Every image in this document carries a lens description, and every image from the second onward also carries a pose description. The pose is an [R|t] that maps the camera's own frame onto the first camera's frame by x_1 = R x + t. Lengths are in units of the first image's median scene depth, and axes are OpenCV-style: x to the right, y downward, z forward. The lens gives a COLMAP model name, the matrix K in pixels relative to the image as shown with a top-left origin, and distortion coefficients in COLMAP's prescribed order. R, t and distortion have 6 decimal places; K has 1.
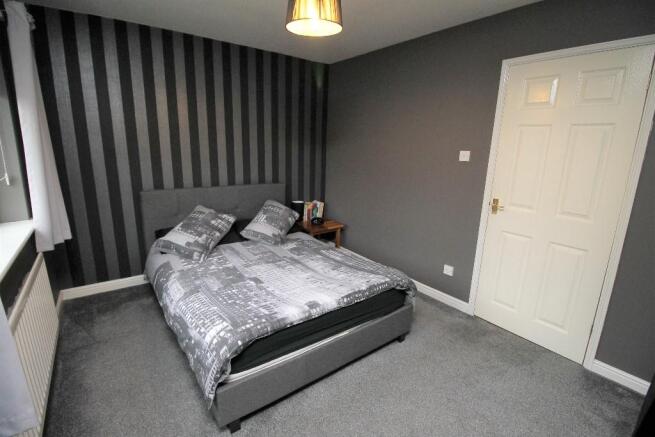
lens RADIAL K [[305.7, 0, 326.6], [0, 305.7, 210.3], [0, 0, 1]] dist [-0.000059, -0.011552]
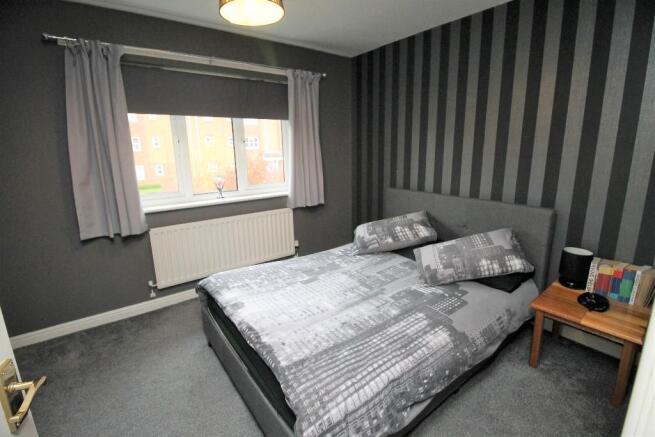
lens RADIAL K [[305.7, 0, 326.6], [0, 305.7, 210.3], [0, 0, 1]] dist [-0.000059, -0.011552]
pose [[0.002197, 0.179040, -0.983839, 0.626668], [-0.199879, 0.964067, 0.174995, -0.155665], [0.979818, 0.196264, 0.037904, 0.856969]]
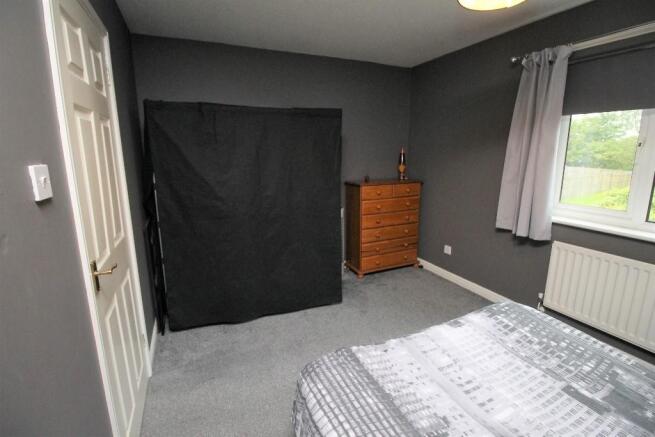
lens RADIAL K [[305.7, 0, 326.6], [0, 305.7, 210.3], [0, 0, 1]] dist [-0.000059, -0.011552]
pose [[-0.975606, -0.062966, 0.210307, 0.115292], [0.026458, 0.917277, 0.397370, -0.273732], [-0.217931, 0.393241, -0.893234, 1.281345]]
